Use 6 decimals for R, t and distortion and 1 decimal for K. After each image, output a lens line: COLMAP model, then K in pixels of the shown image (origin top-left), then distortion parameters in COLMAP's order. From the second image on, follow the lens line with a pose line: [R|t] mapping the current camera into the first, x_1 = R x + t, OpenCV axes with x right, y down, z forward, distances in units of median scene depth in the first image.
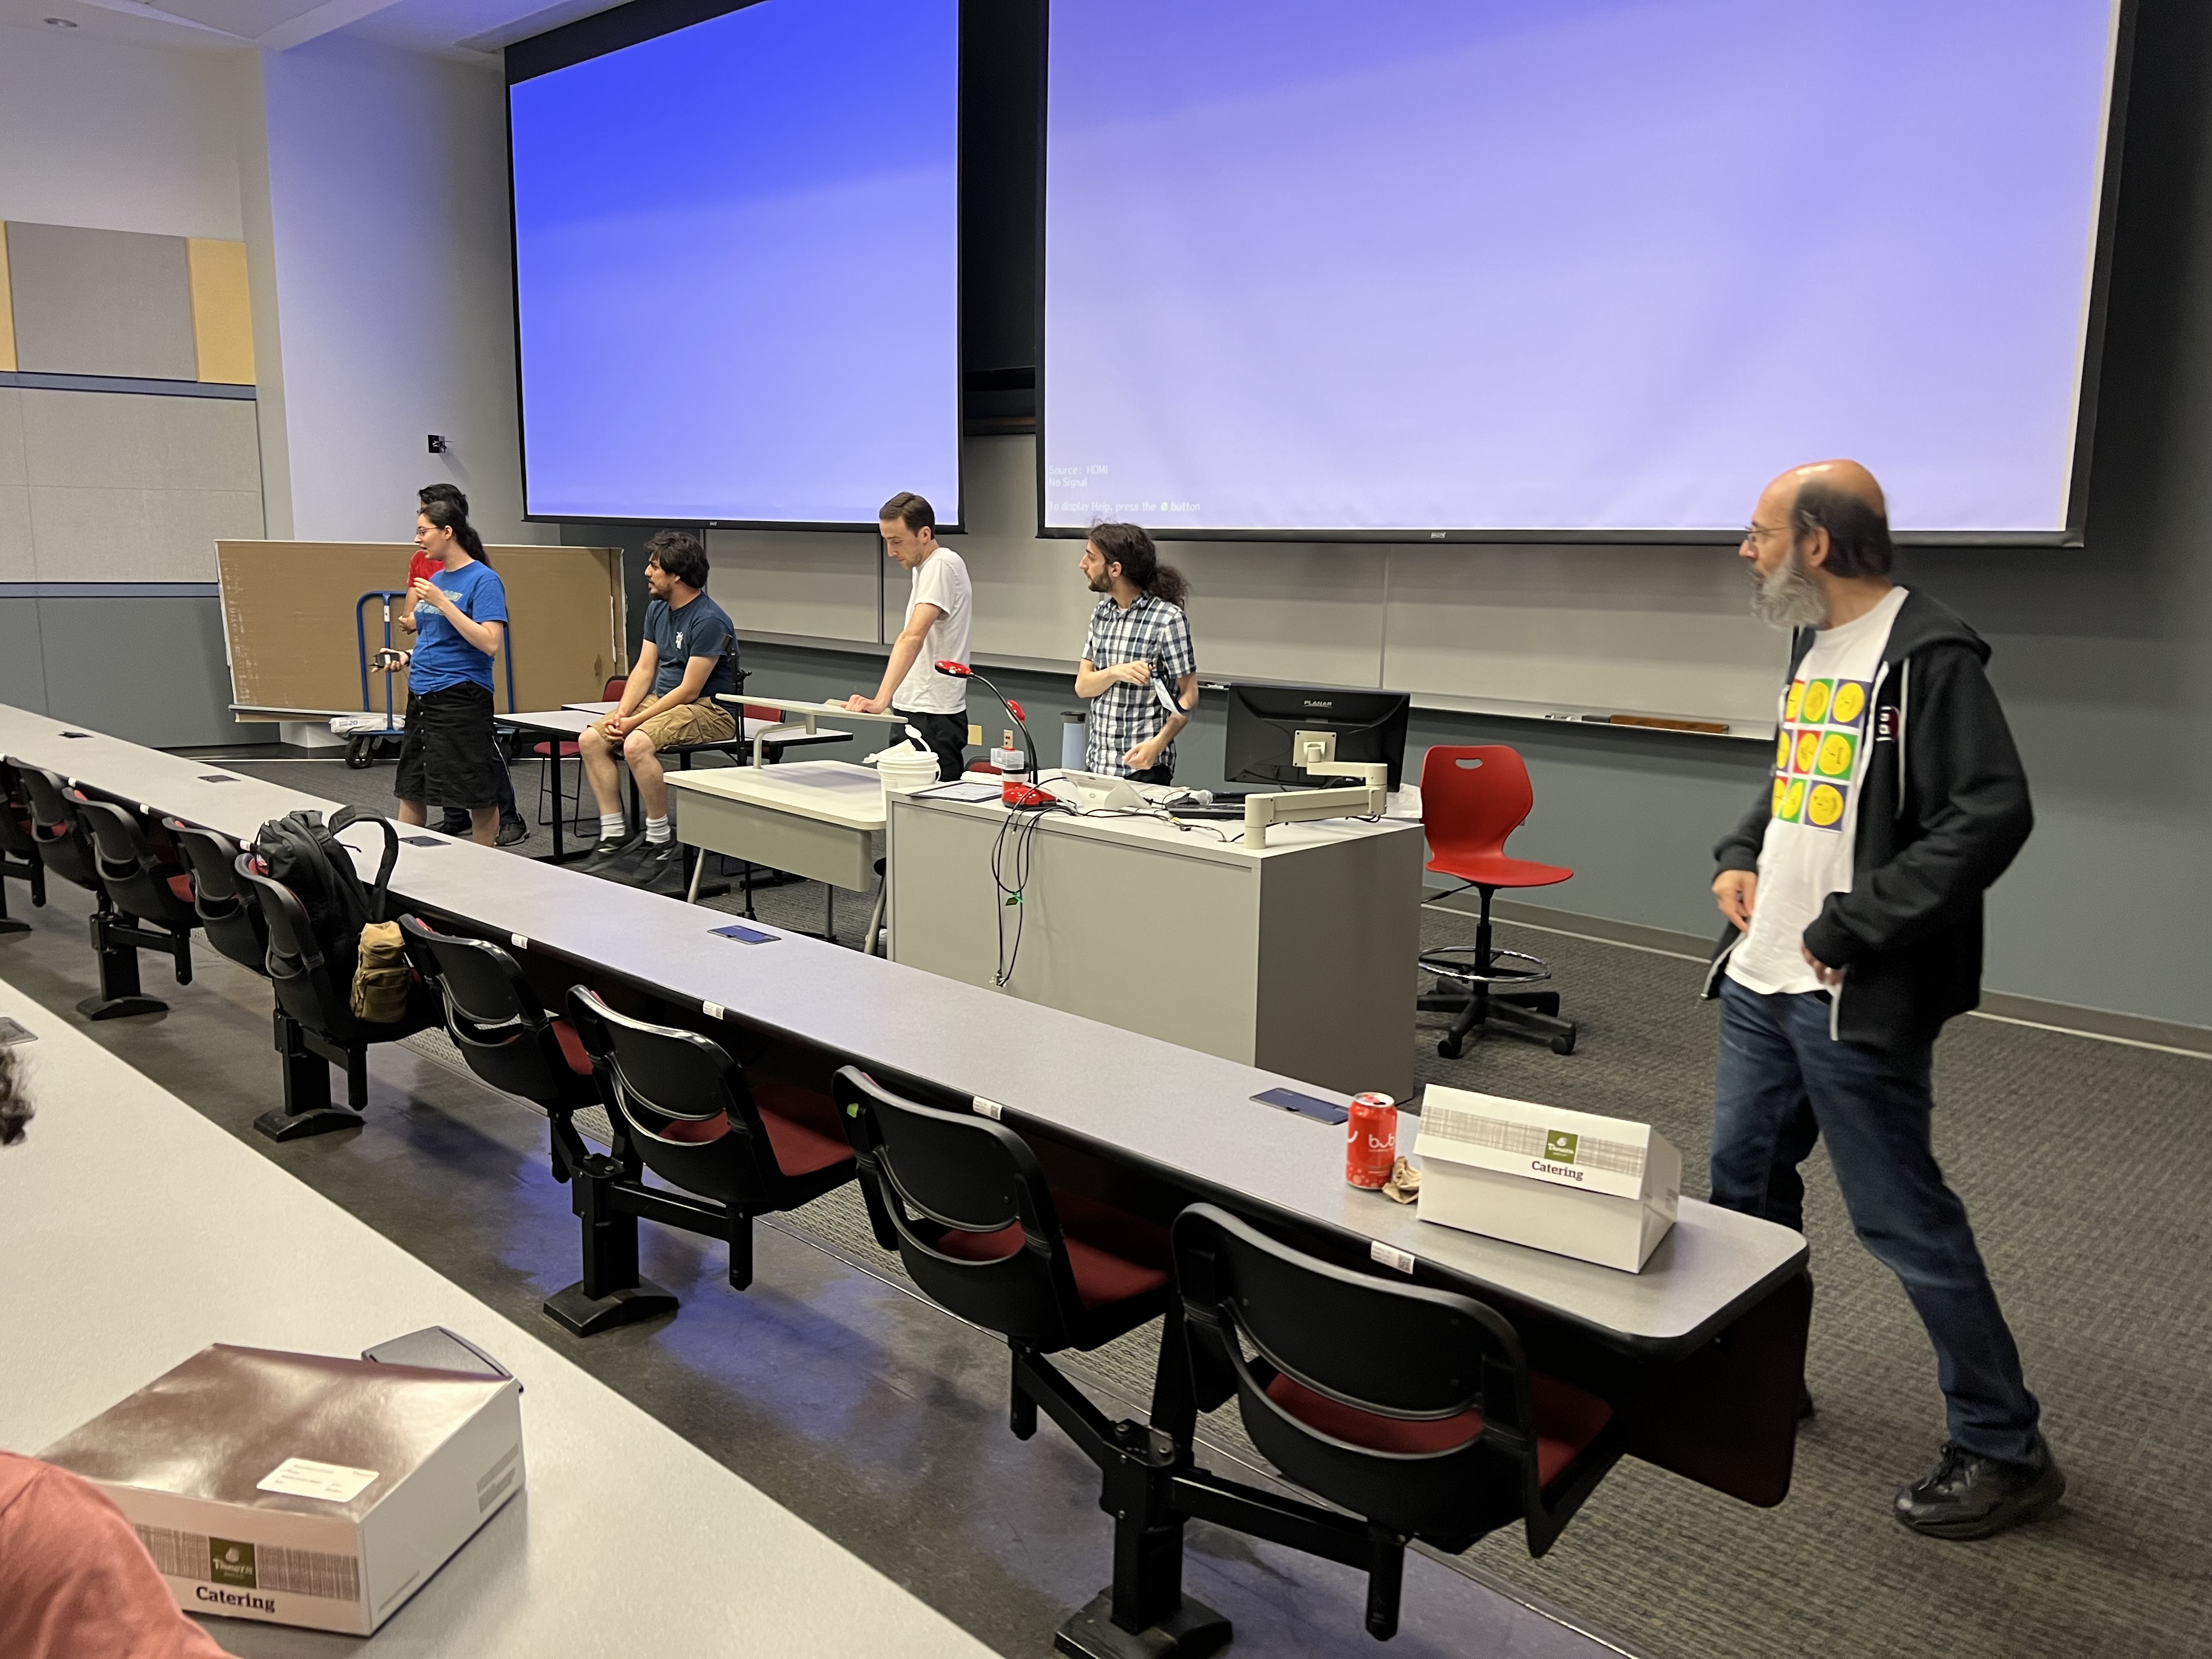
lens RADIAL K [[1653.2, 0, 1134.7], [0, 1653.2, 815.4], [0, 0, 1]] dist [0.074957, -0.108286]
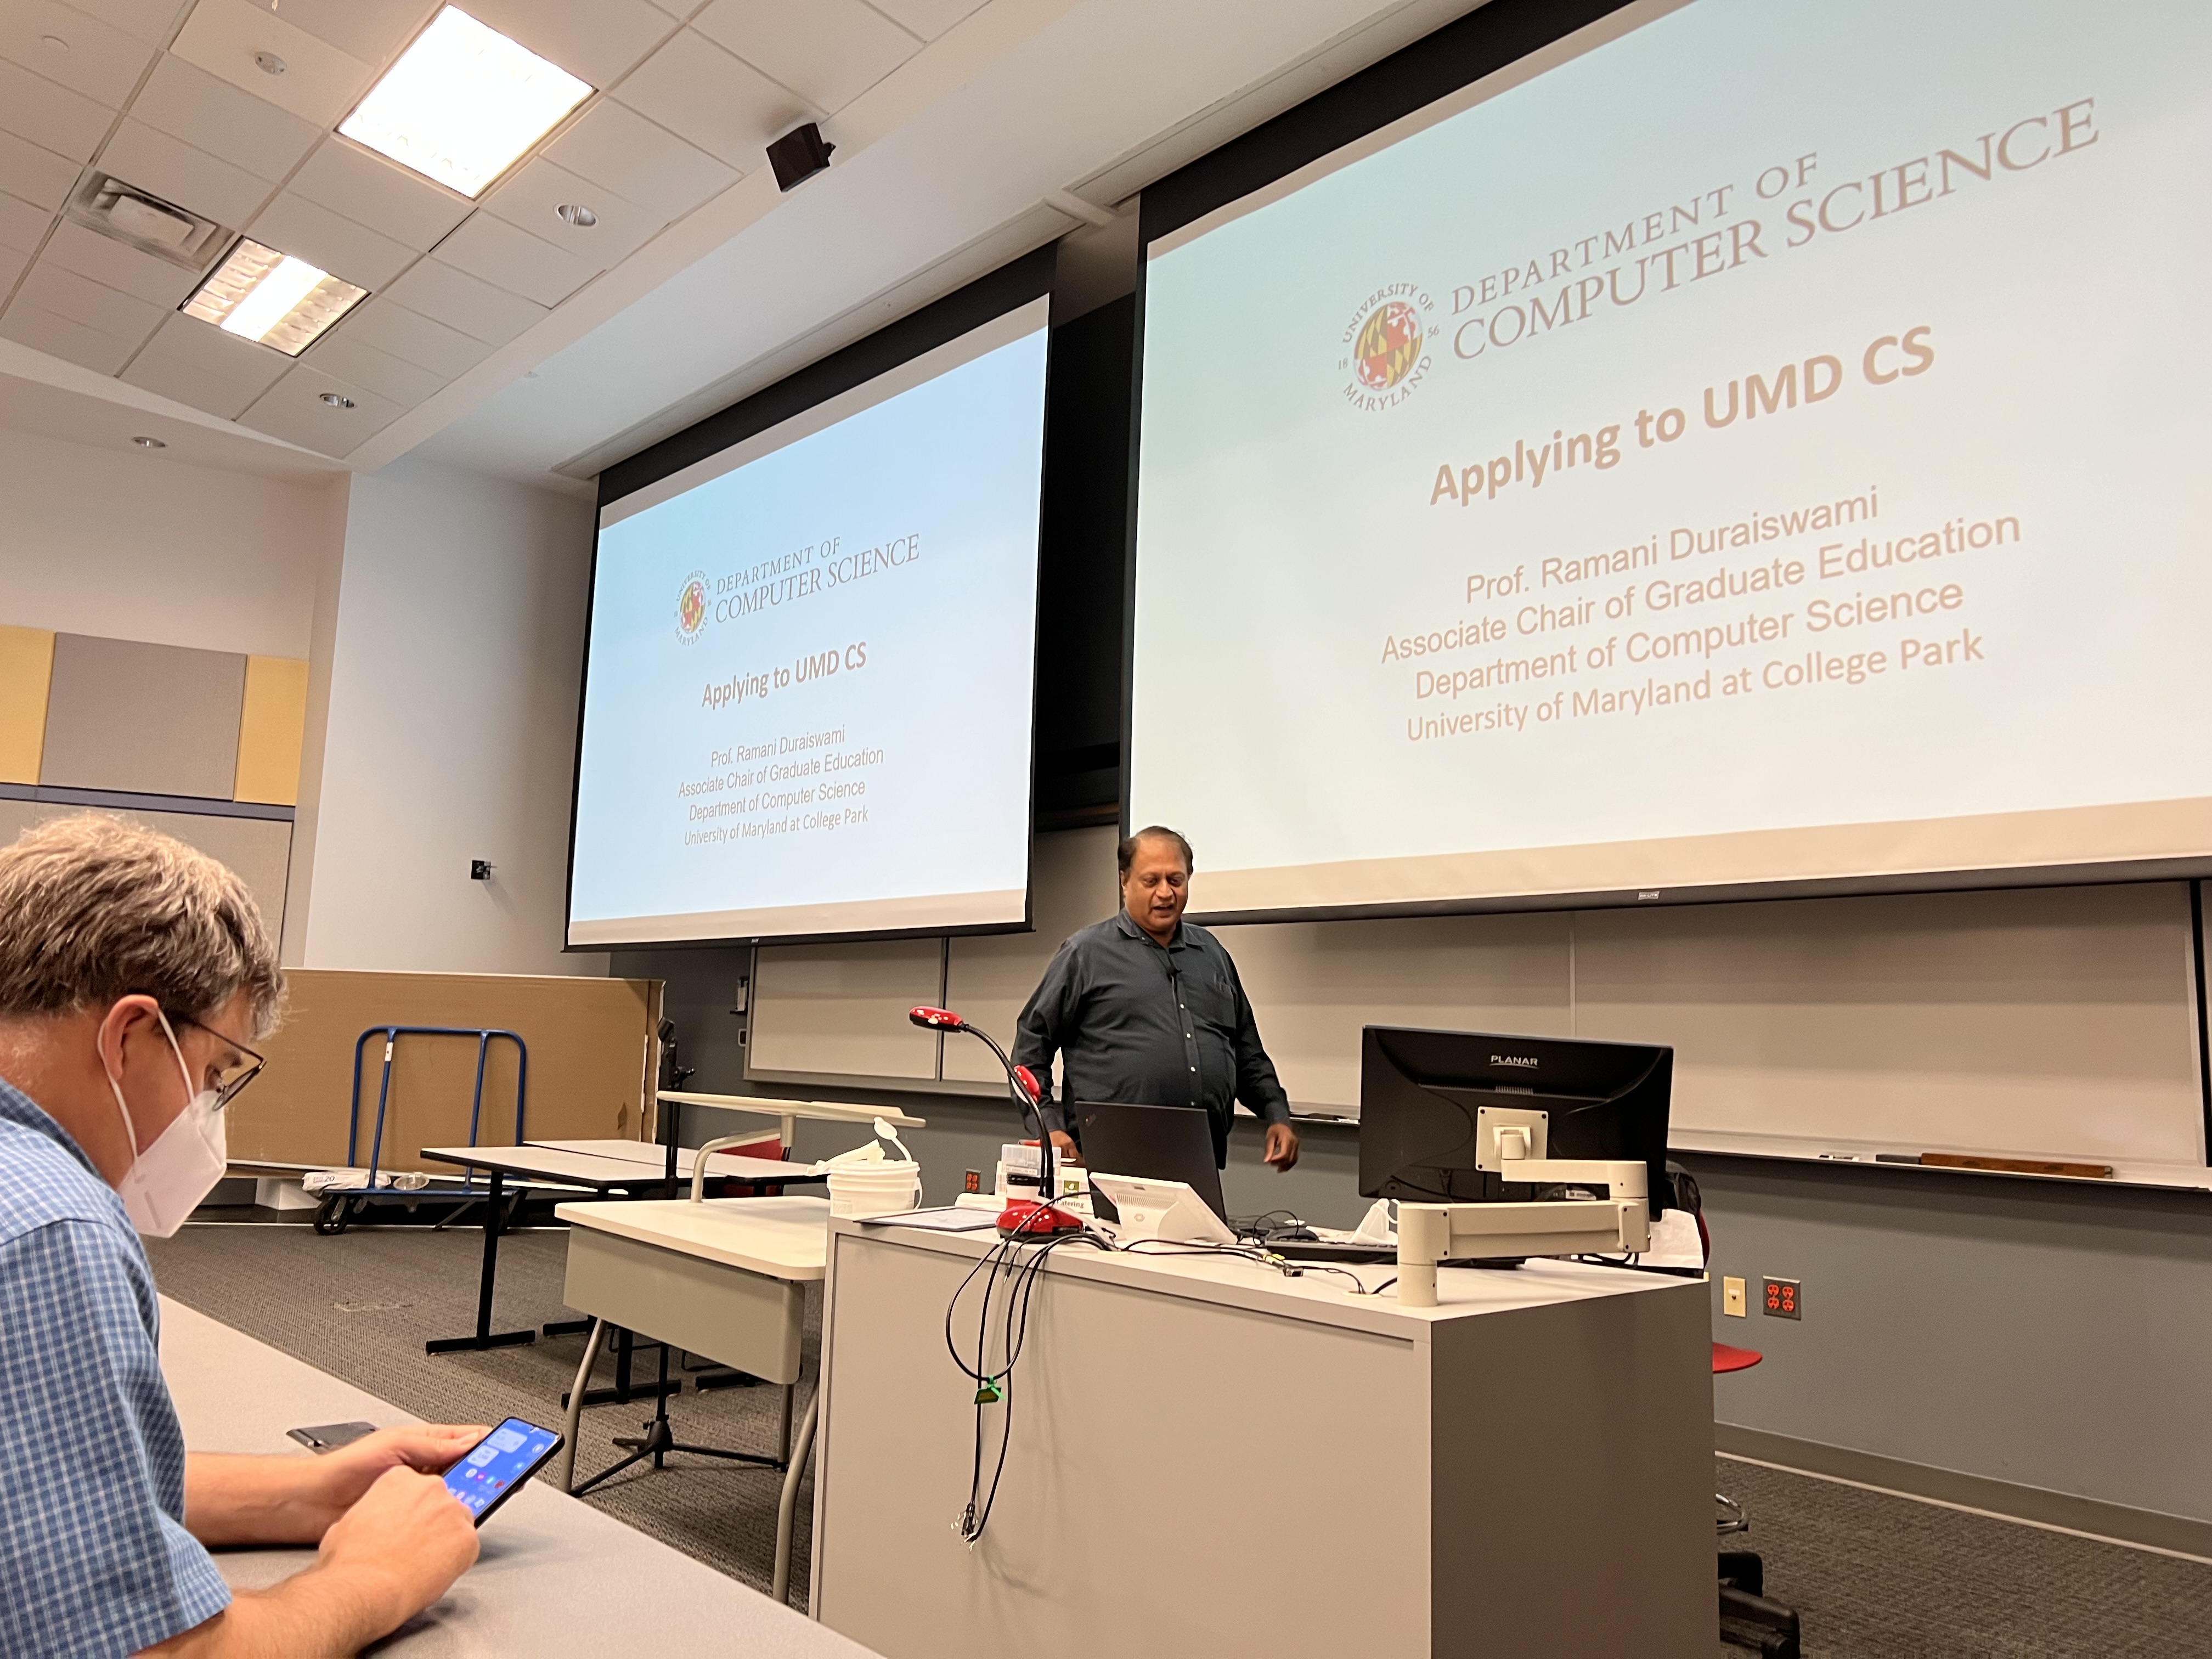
lens RADIAL K [[1653.2, 0, 1134.7], [0, 1653.2, 815.4], [0, 0, 1]] dist [0.074957, -0.108286]
pose [[0.996882, -0.001091, -0.078900, 0.018153], [-0.022498, 0.954471, -0.297453, 0.024645], [0.075632, 0.298301, 0.951471, 0.331438]]
